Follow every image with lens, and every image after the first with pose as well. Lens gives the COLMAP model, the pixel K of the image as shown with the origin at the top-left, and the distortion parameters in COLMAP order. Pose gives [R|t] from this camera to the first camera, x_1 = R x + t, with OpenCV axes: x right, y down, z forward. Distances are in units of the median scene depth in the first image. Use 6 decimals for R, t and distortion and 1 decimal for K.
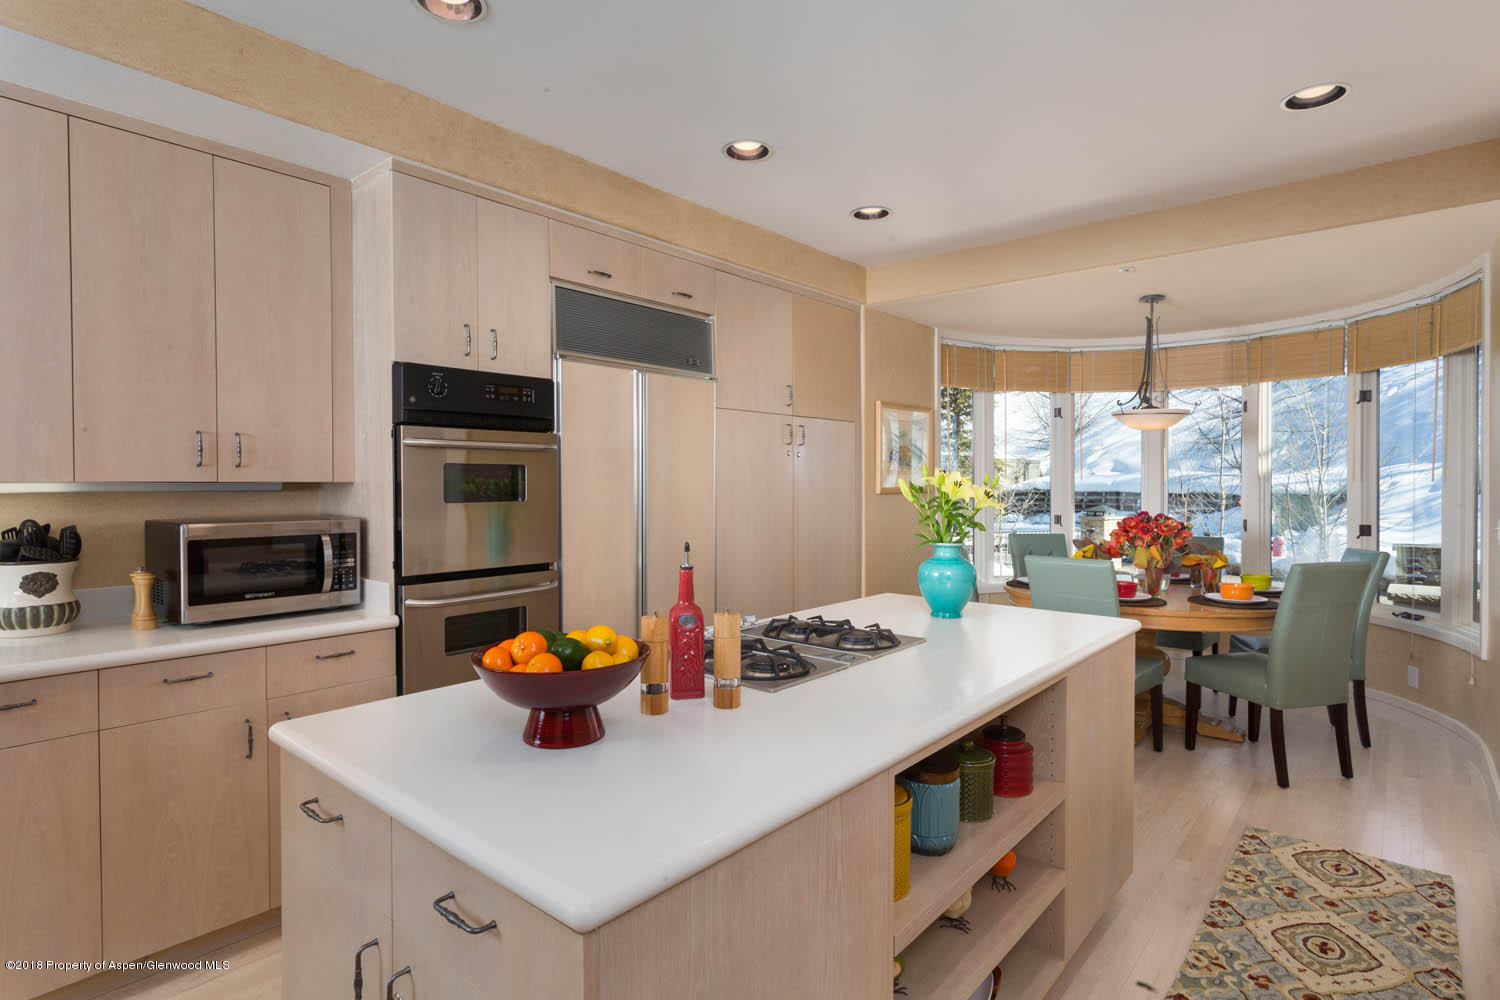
lens RADIAL K [[777.2, 0, 748.8], [0, 777.2, 498.2], [0, 0, 1]] dist [-0.000464, 0.000010]
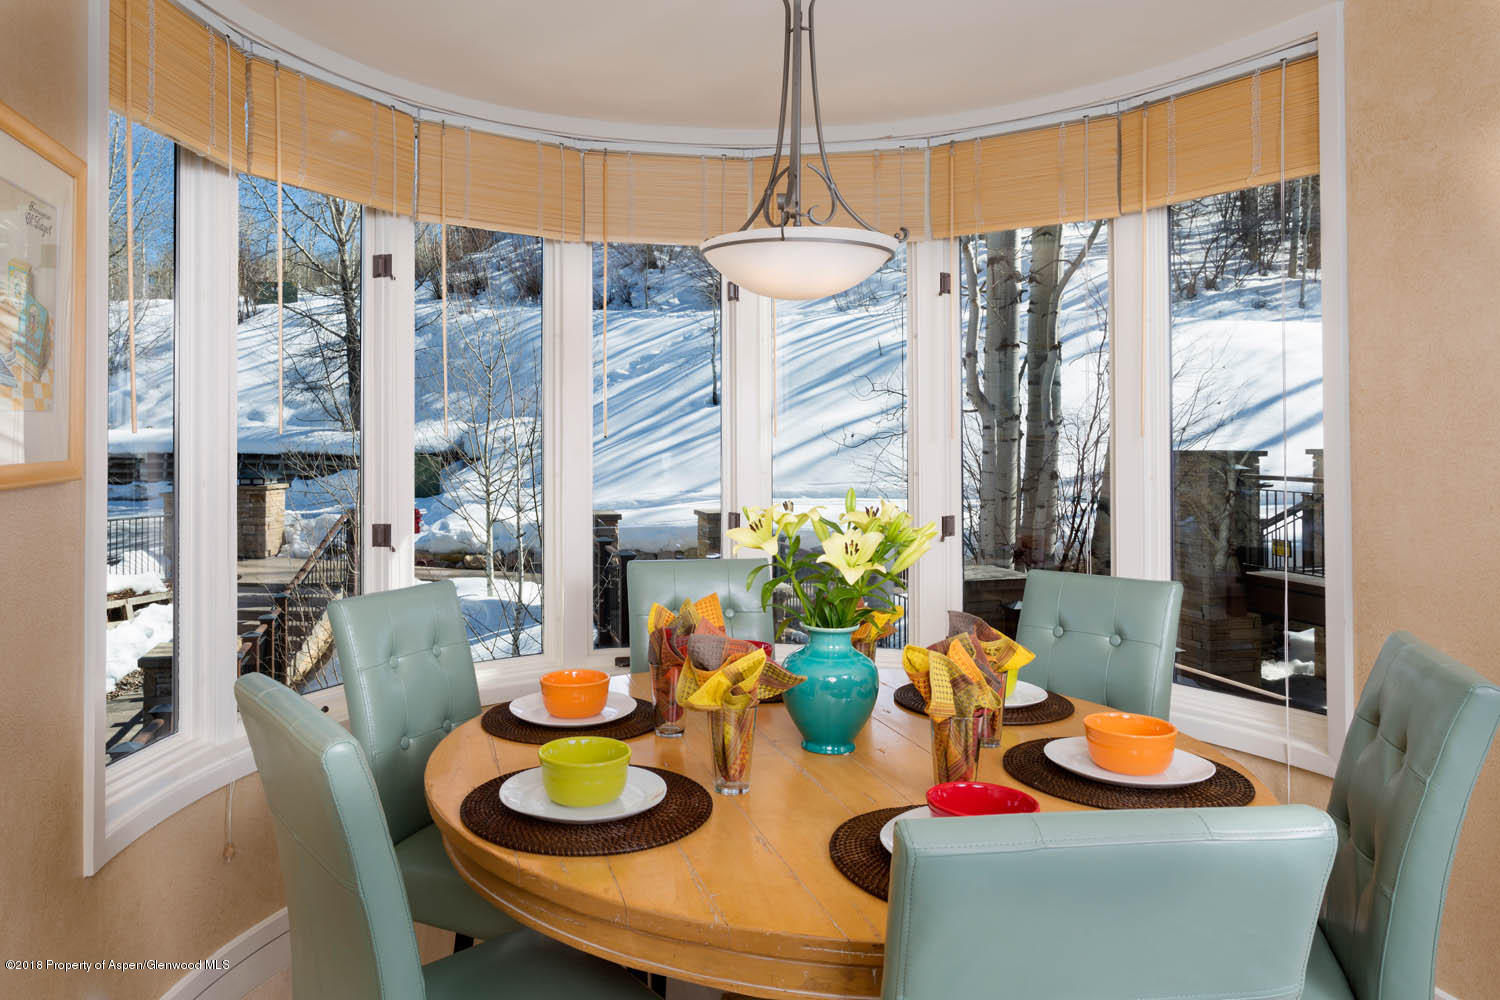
lens RADIAL K [[1018.0, 0, 750.7], [0, 1018.0, 502.9], [0, 0, 1]] dist [0.005107, 0.001351]
pose [[0.575698, -0.058145, 0.815592, 0.059572], [0.024989, 0.998254, 0.053528, -0.005258], [-0.817281, -0.010435, 0.576146, 0.596446]]
